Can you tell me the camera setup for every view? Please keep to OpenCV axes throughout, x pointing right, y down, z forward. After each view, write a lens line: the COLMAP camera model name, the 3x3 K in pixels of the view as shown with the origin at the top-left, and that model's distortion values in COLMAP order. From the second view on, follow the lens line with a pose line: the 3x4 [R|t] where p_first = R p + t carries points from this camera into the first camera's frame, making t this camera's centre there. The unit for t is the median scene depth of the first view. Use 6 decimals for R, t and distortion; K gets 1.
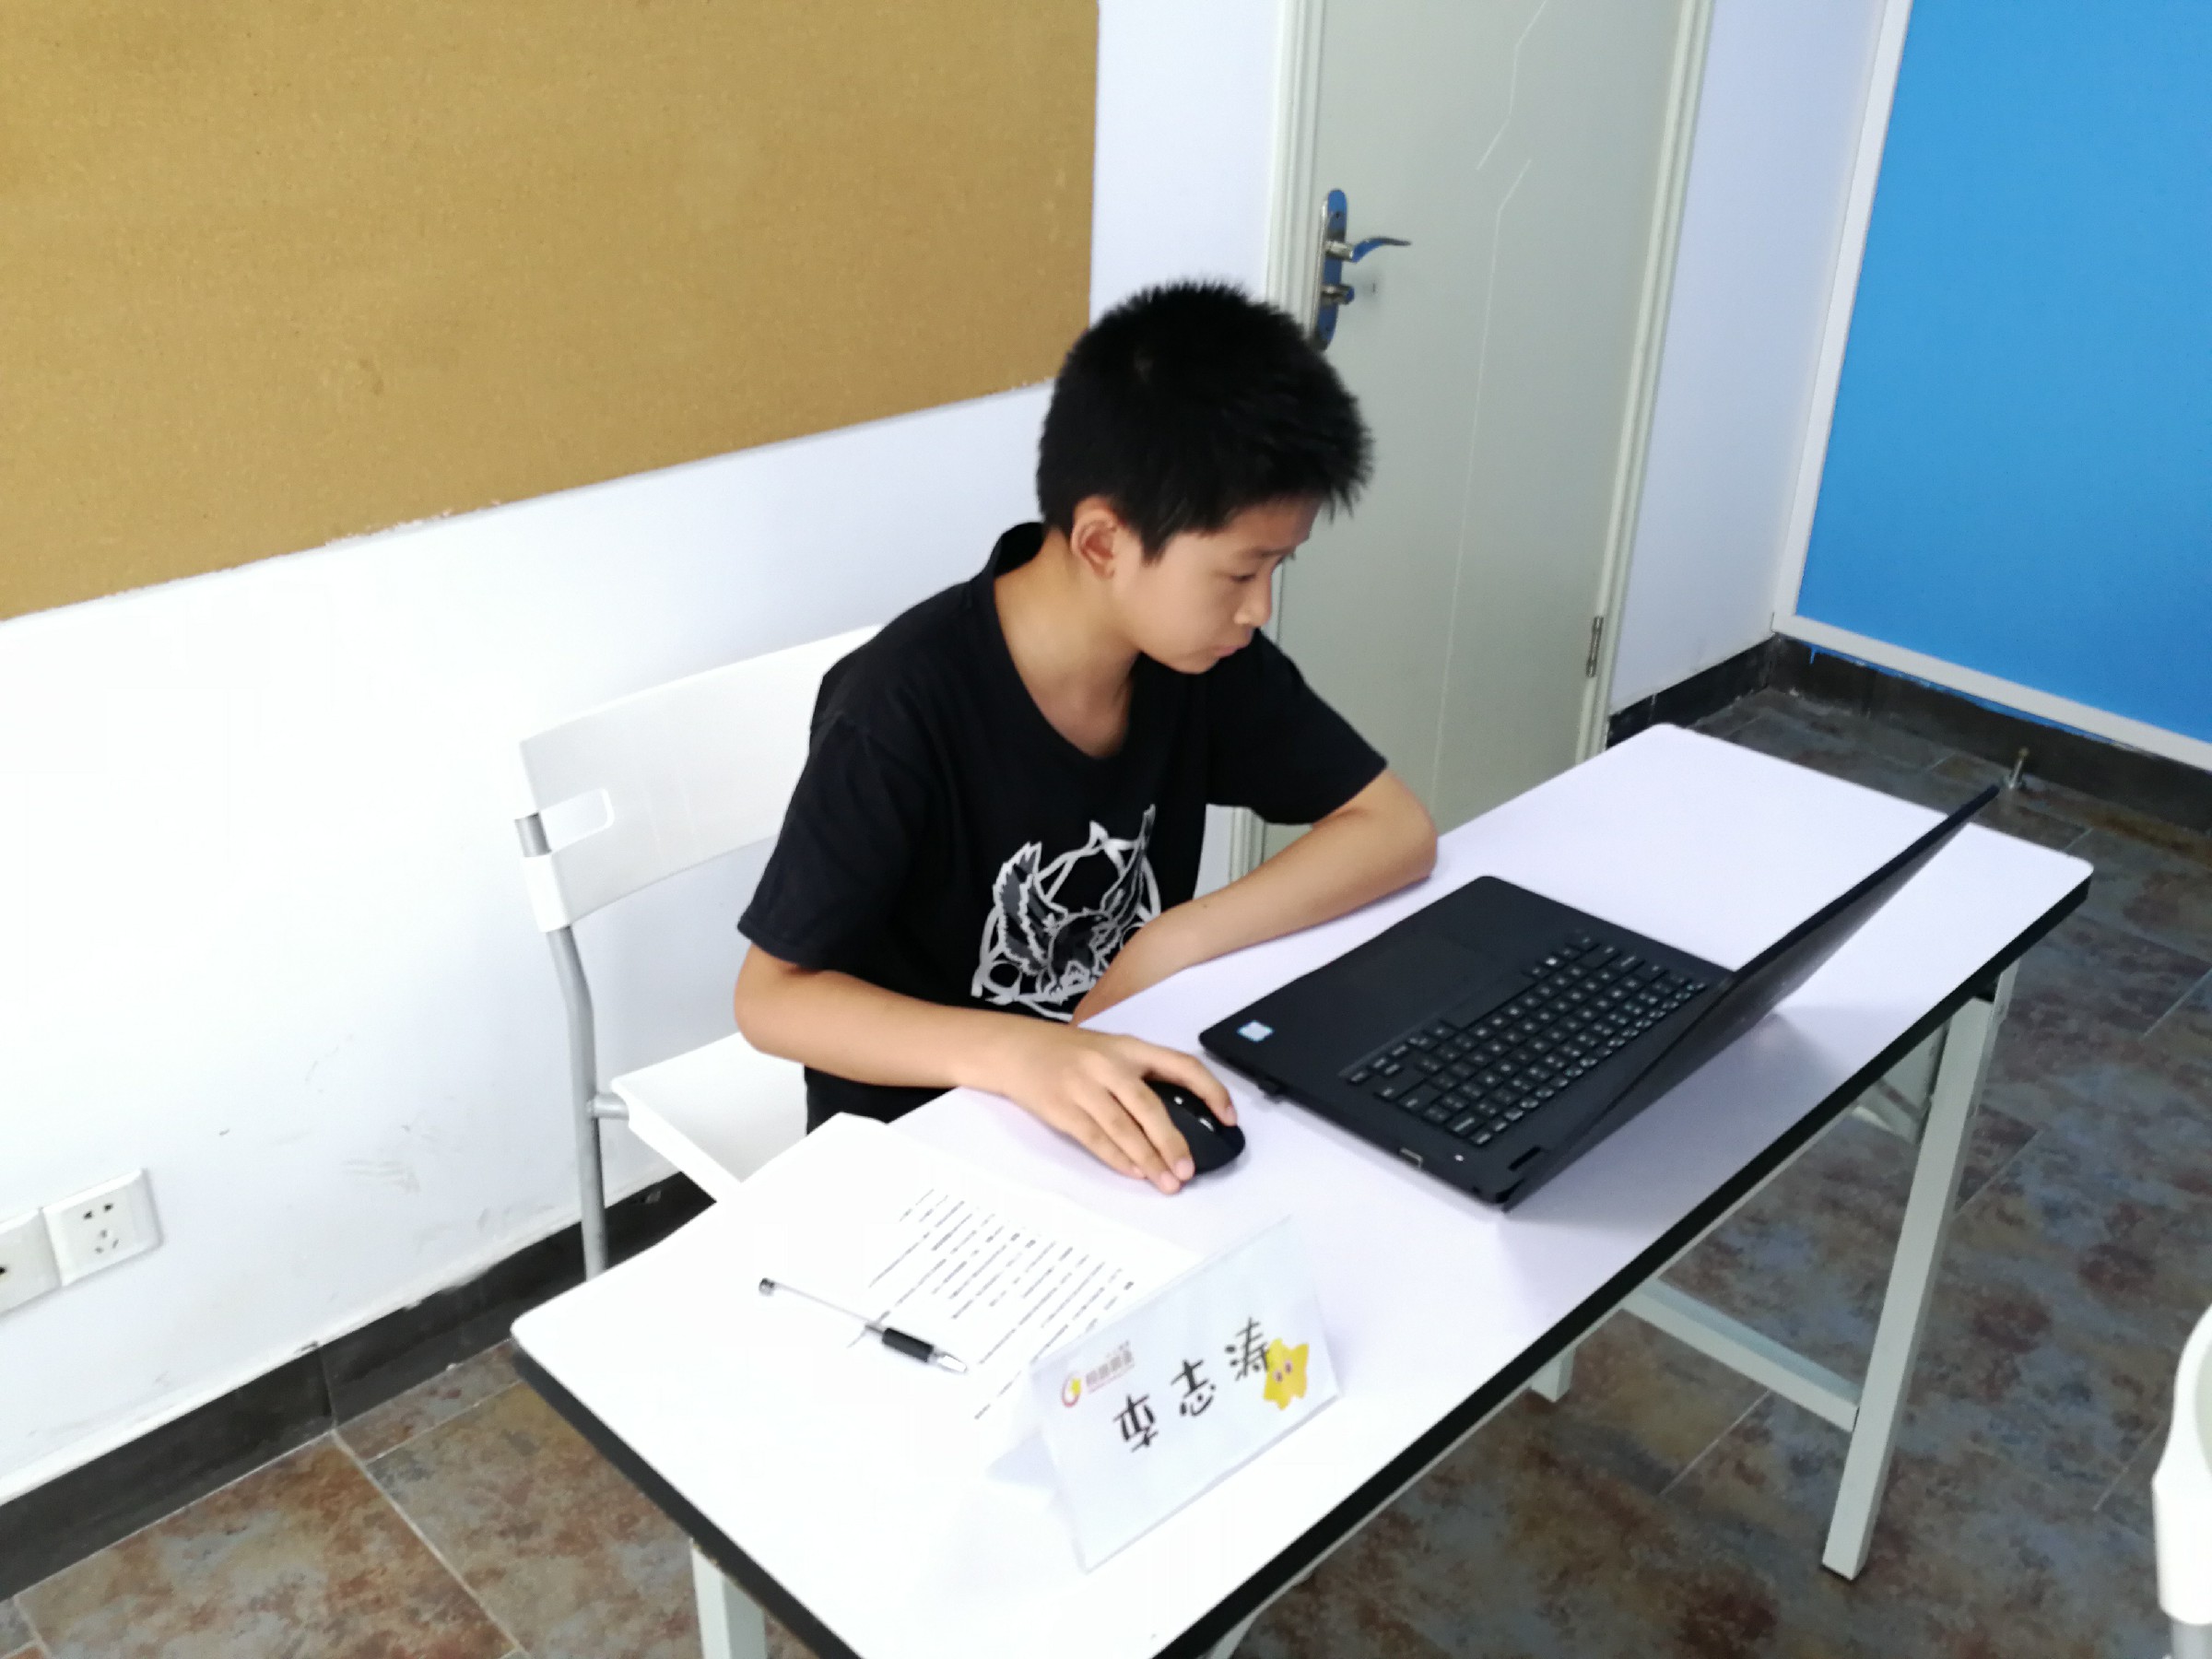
lens RADIAL K [[2017.0, 0, 1098.7], [0, 2017.0, 826.0], [0, 0, 1]] dist [-0.026273, 0.042590]
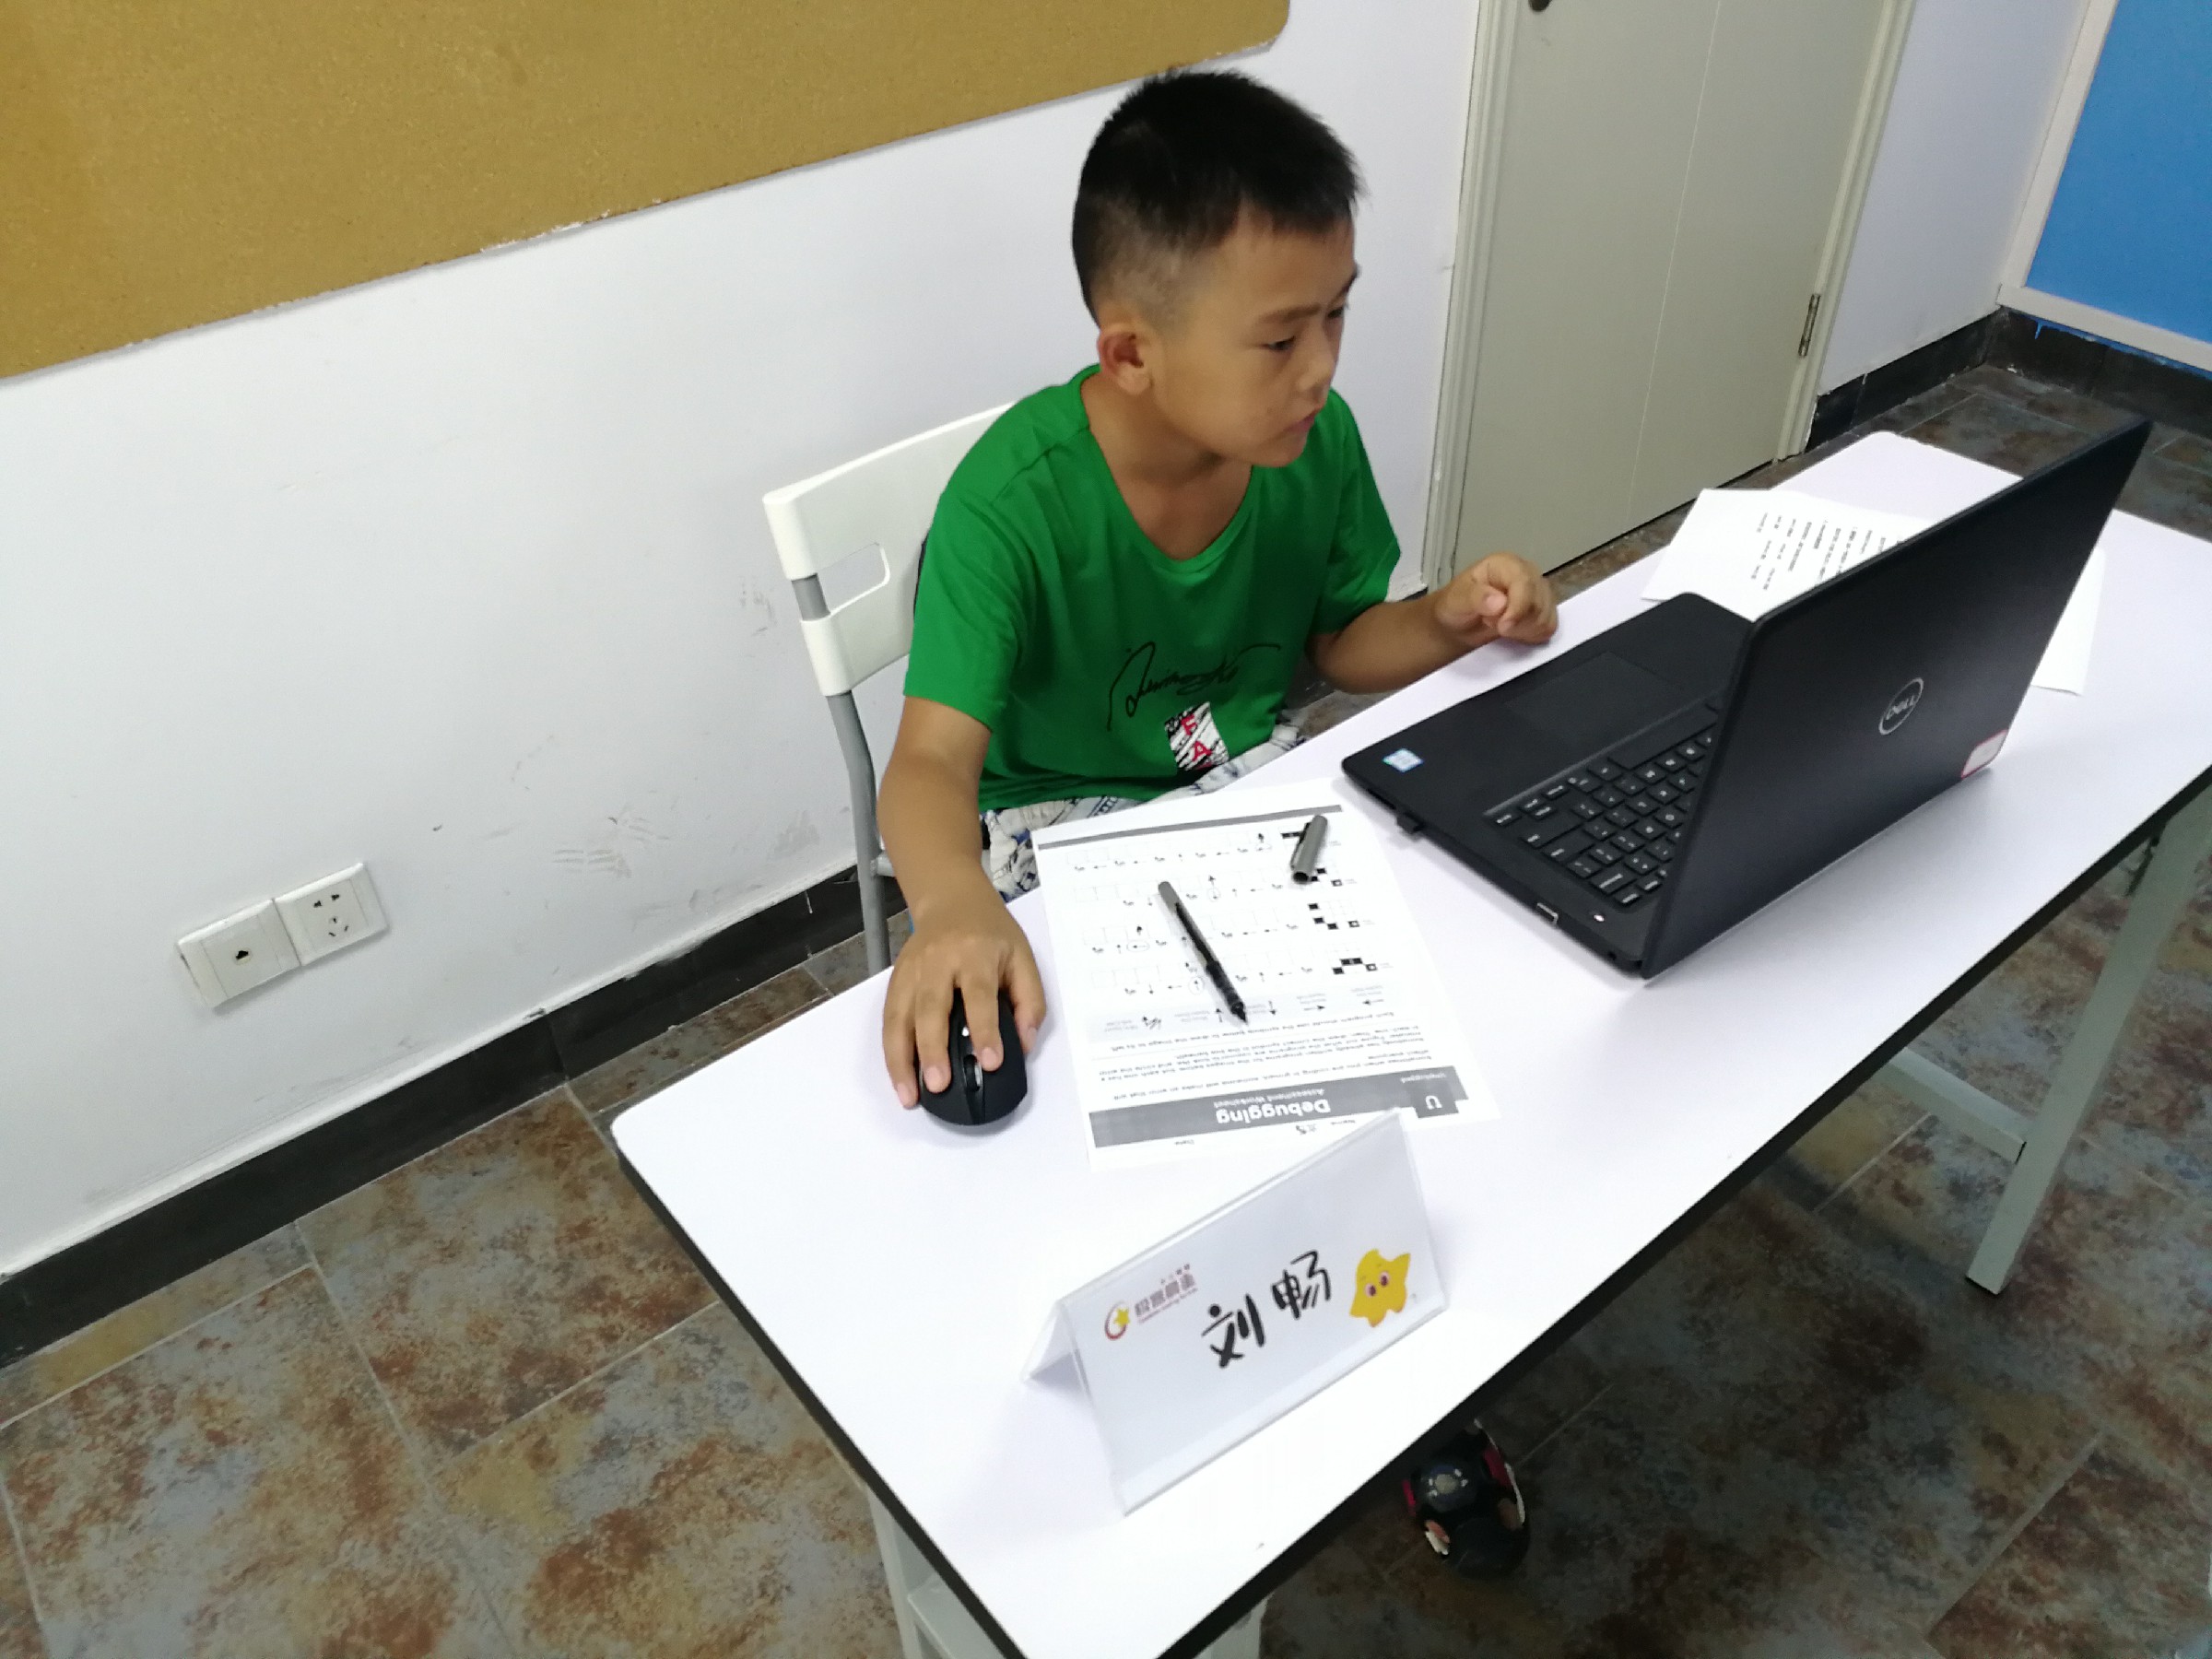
lens RADIAL K [[1752.5, 0, 1085.7], [0, 1752.5, 843.0], [0, 0, 1]] dist [-0.042502, 0.072580]
pose [[0.991659, 0.033507, -0.124459, 0.017867], [-0.006771, 0.977828, 0.209299, -0.032786], [0.128712, -0.206710, 0.969899, 0.139168]]
